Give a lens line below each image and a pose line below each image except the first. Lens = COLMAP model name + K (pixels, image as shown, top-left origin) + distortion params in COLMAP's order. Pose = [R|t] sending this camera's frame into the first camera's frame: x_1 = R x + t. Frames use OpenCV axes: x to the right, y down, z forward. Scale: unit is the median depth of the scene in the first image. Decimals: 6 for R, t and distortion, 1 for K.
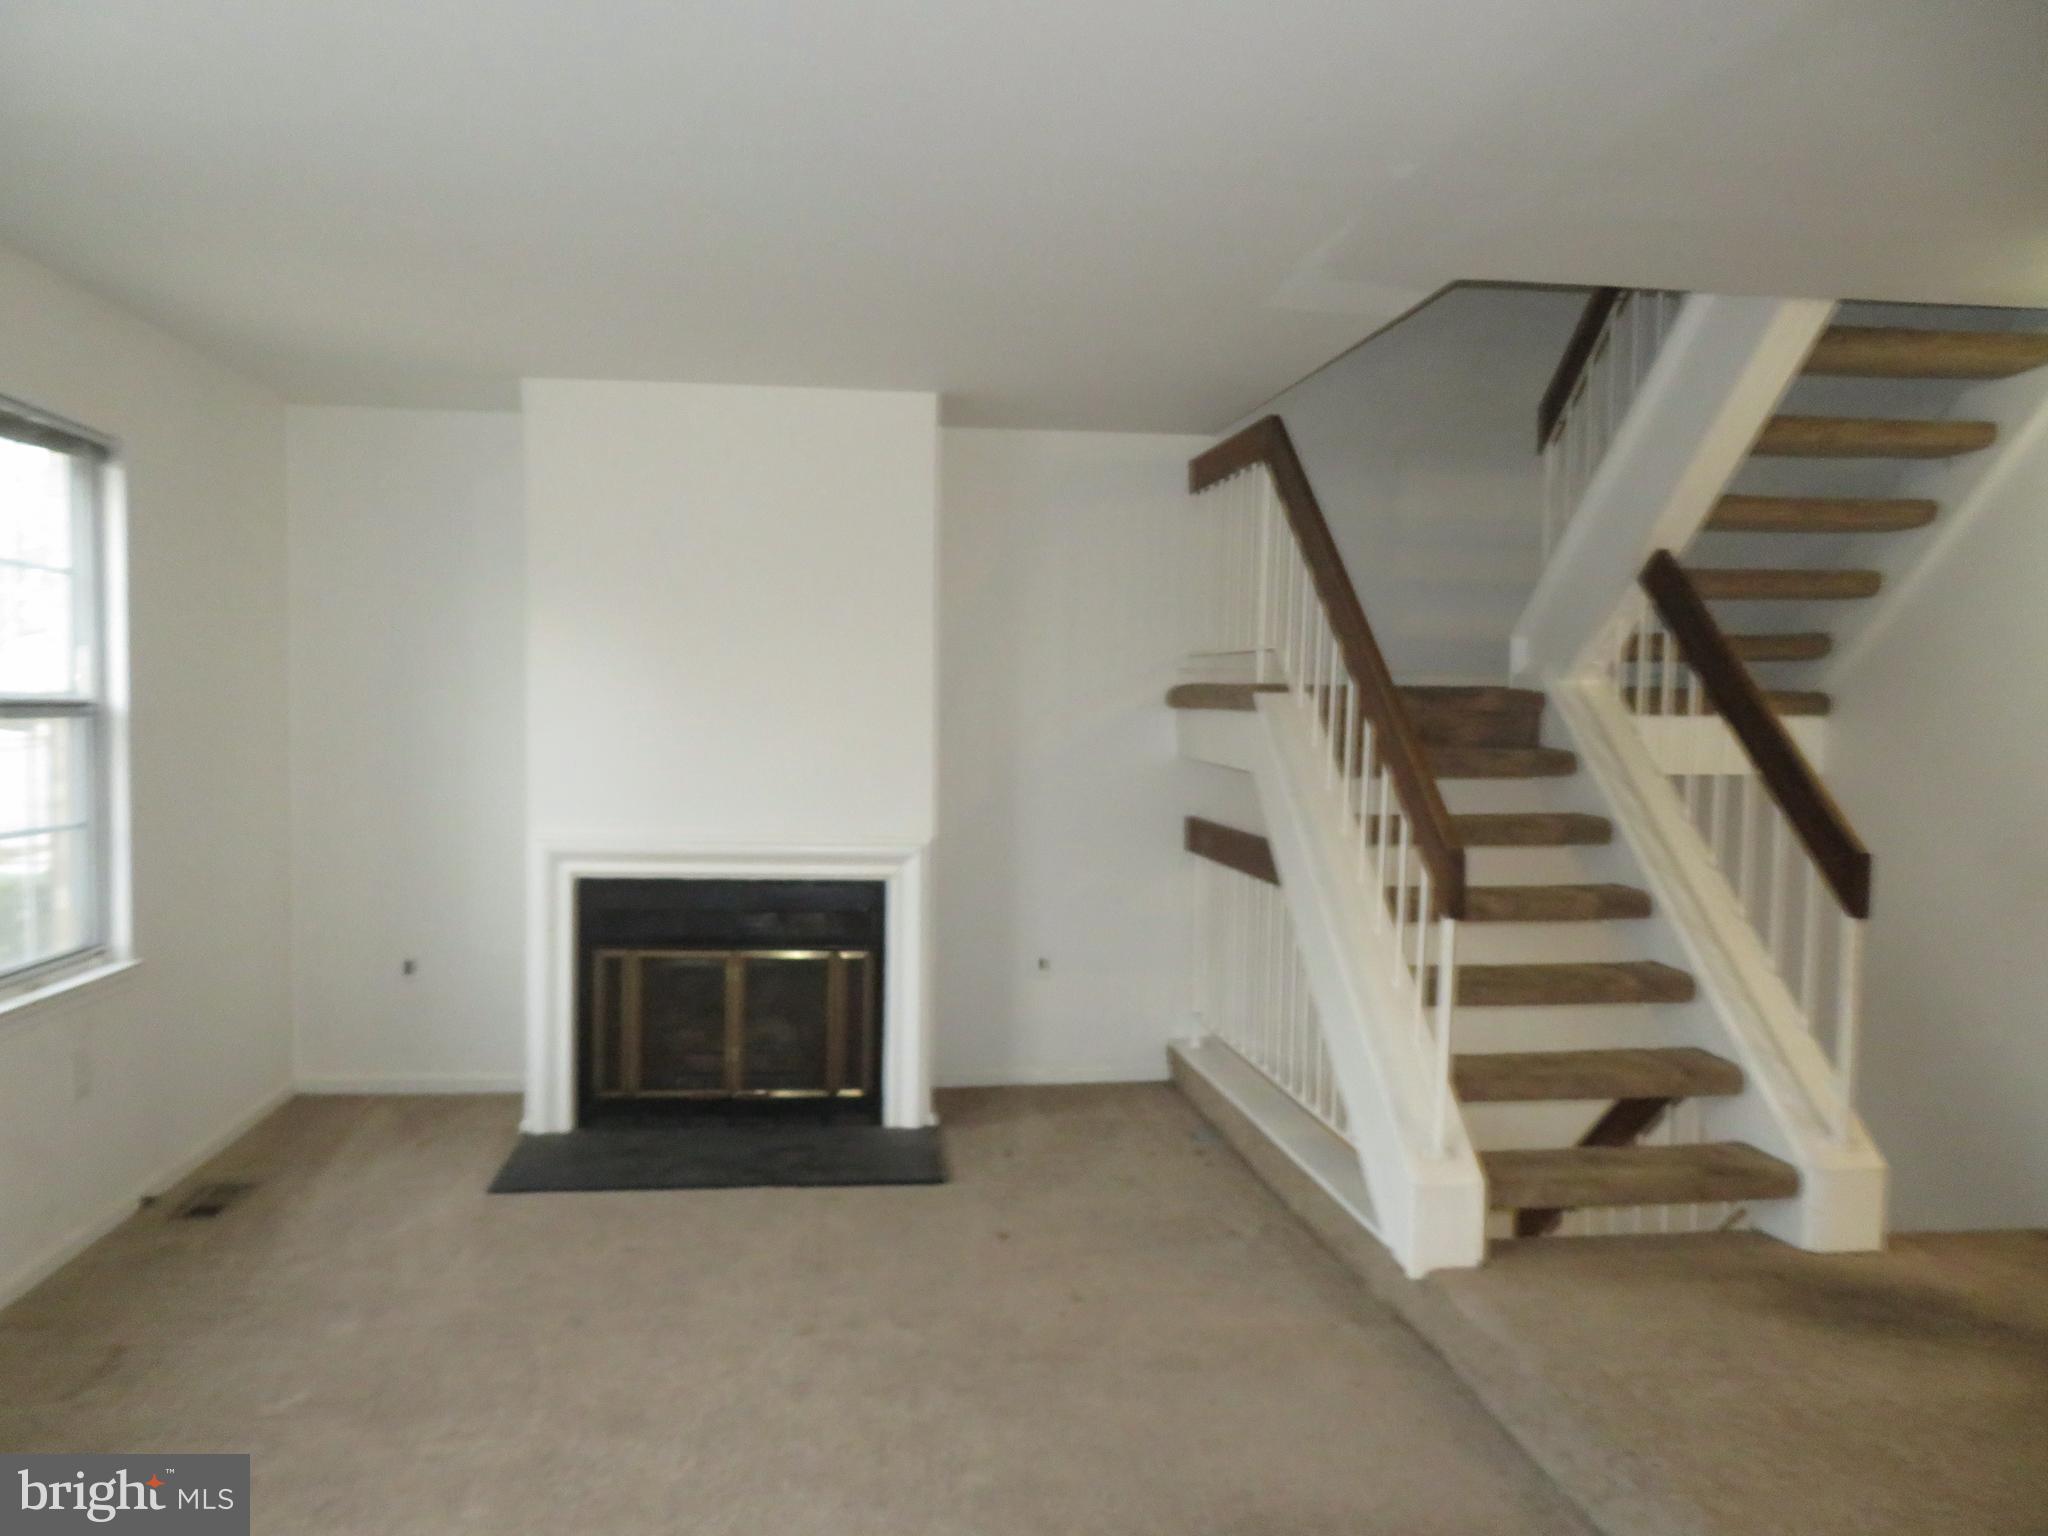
lens RADIAL K [[1461.6, 0, 1014.4], [0, 1461.6, 780.3], [0, 0, 1]] dist [-0.009749, 0.008036]
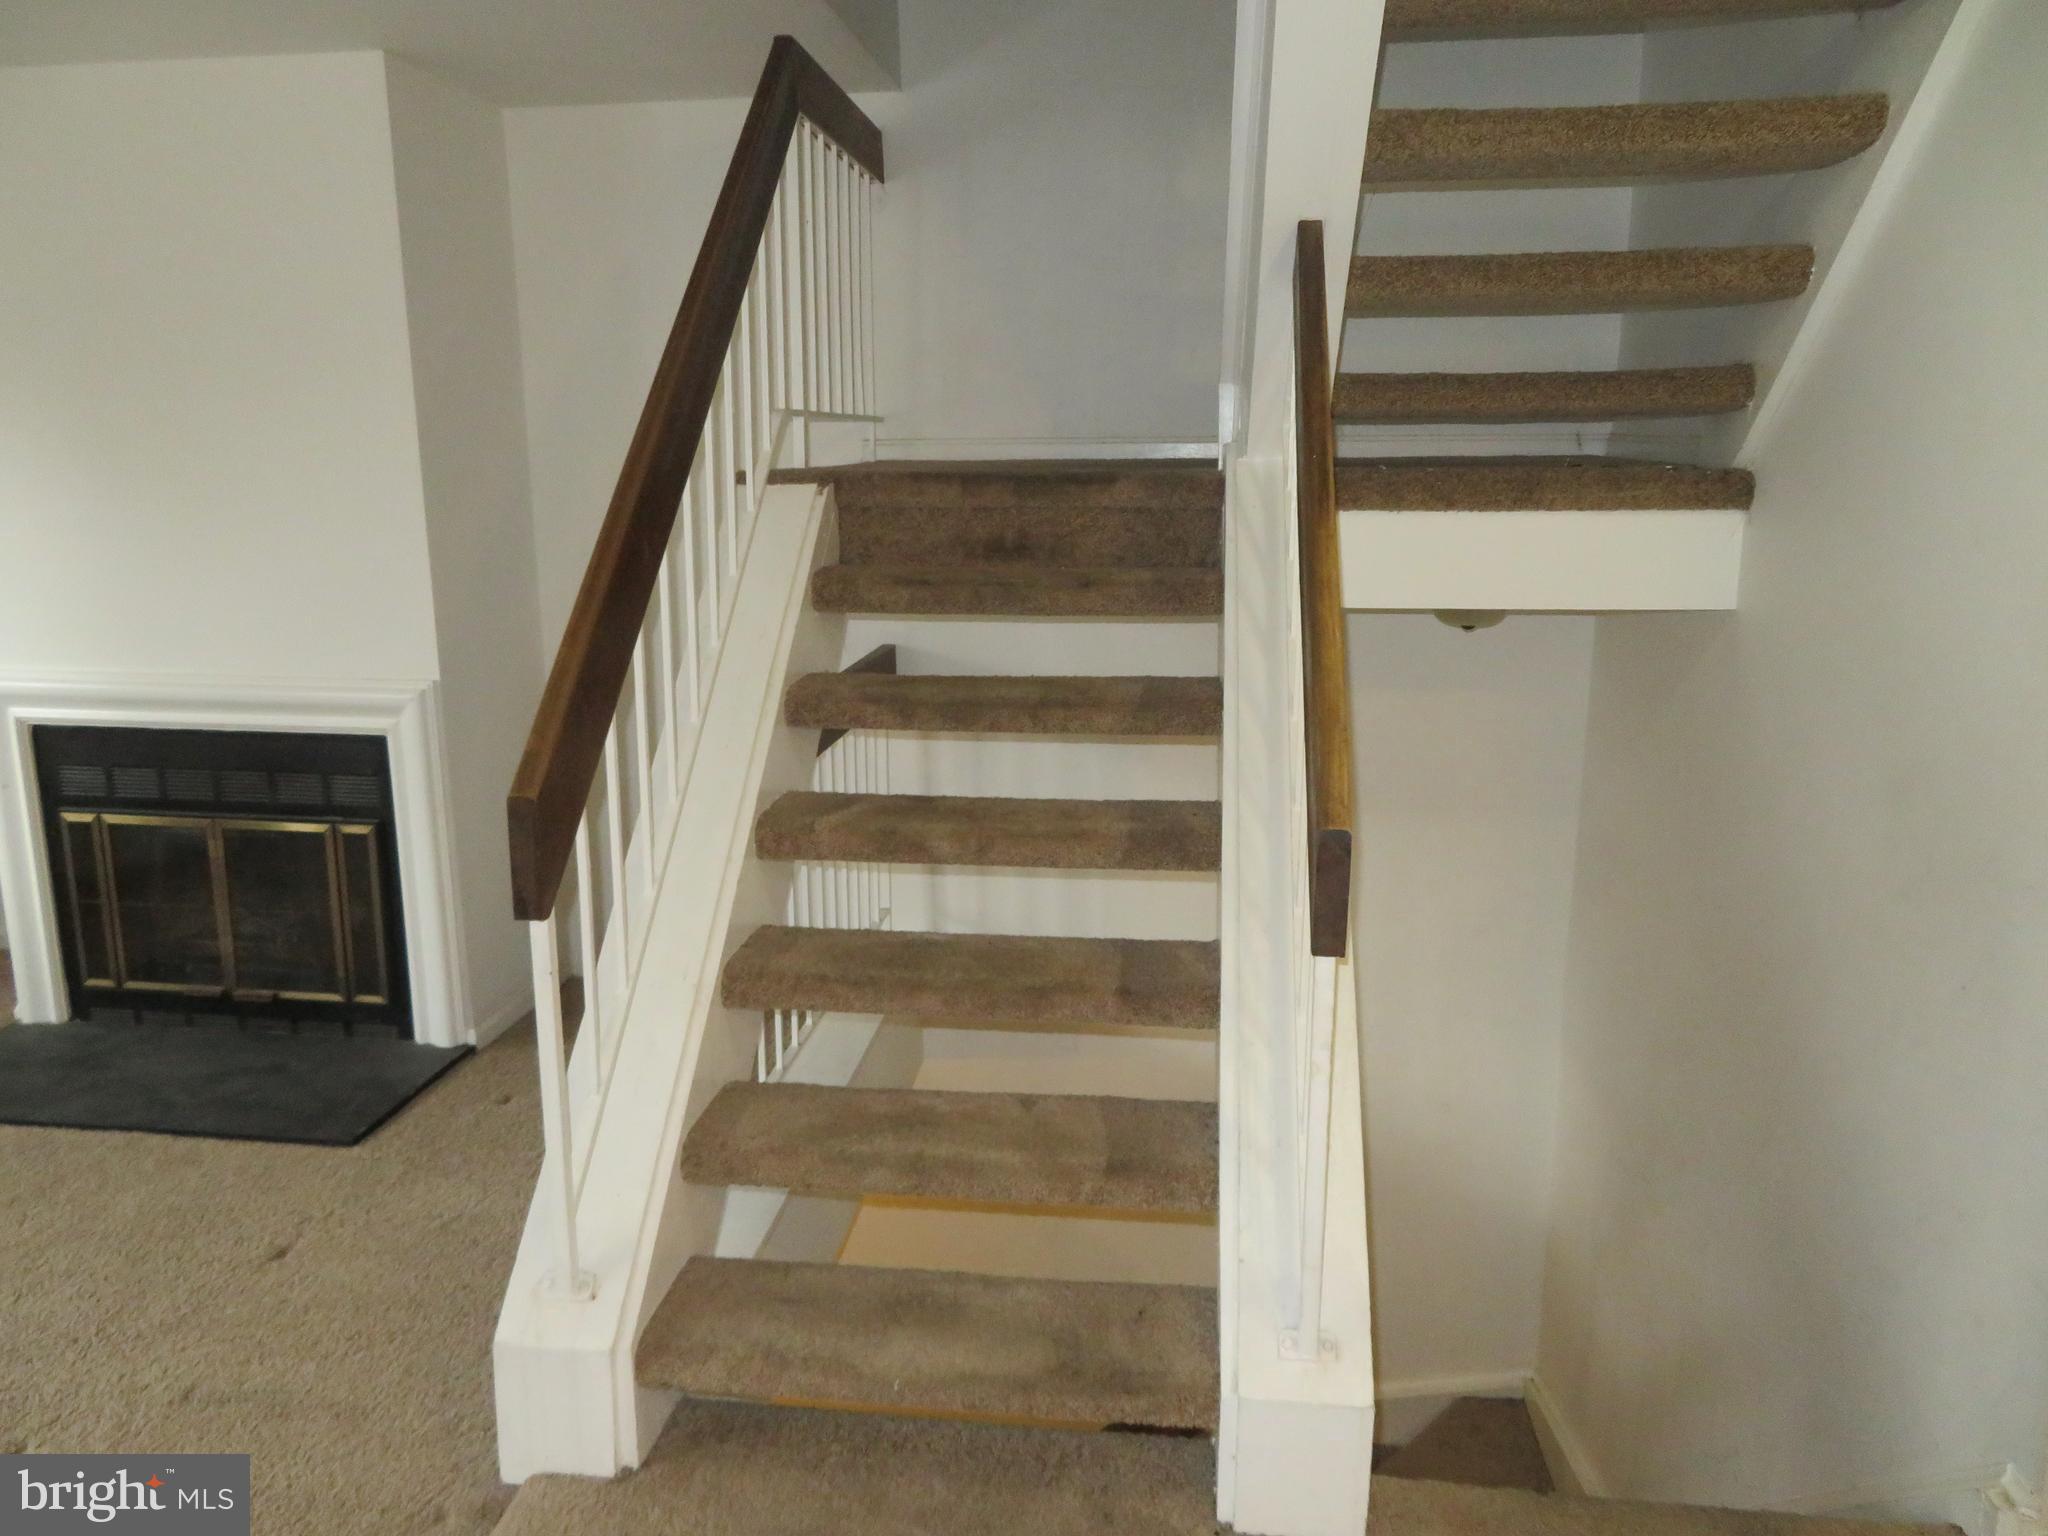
lens RADIAL K [[1461.6, 0, 1015.9], [0, 1461.6, 776.0], [0, 0, 1]] dist [-0.009749, 0.008036]
pose [[0.968192, 0.037885, -0.247322, 0.426695], [0.003555, 0.986288, 0.164997, -0.036175], [0.250182, -0.160628, 0.954782, 0.353339]]
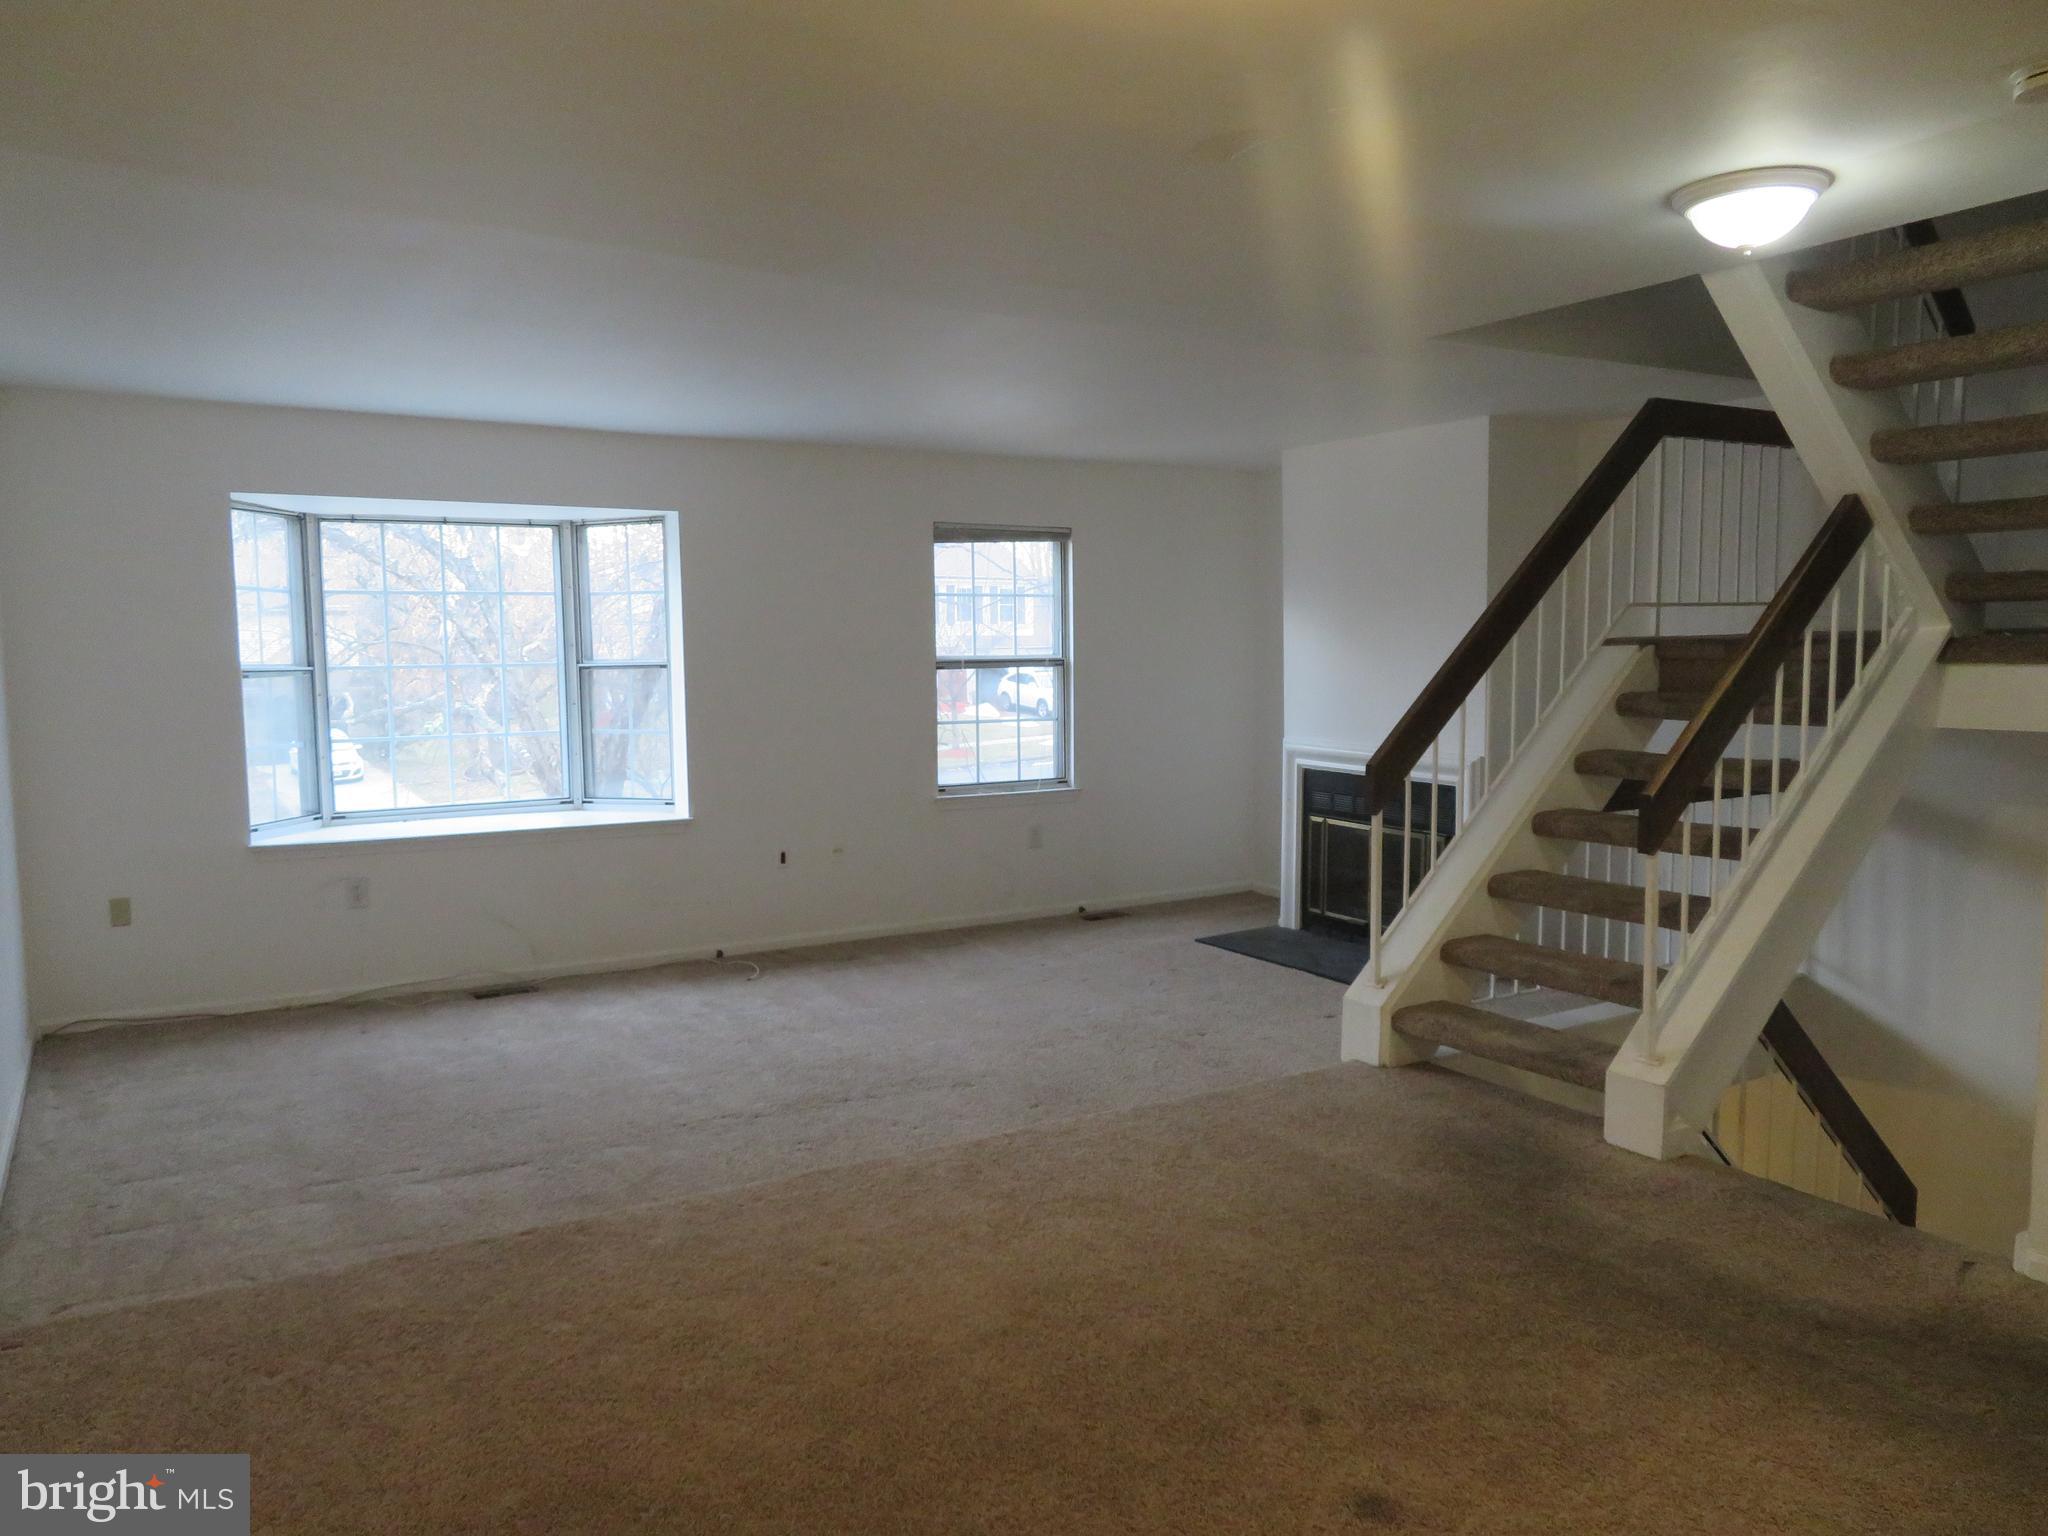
lens RADIAL K [[1461.6, 0, 1013.7], [0, 1461.6, 767.9], [0, 0, 1]] dist [-0.009749, 0.008036]
pose [[0.410141, 0.066574, -0.909589, 0.982109], [-0.023699, 0.997773, 0.062343, -0.022252], [0.911714, -0.004013, 0.410805, 0.075460]]
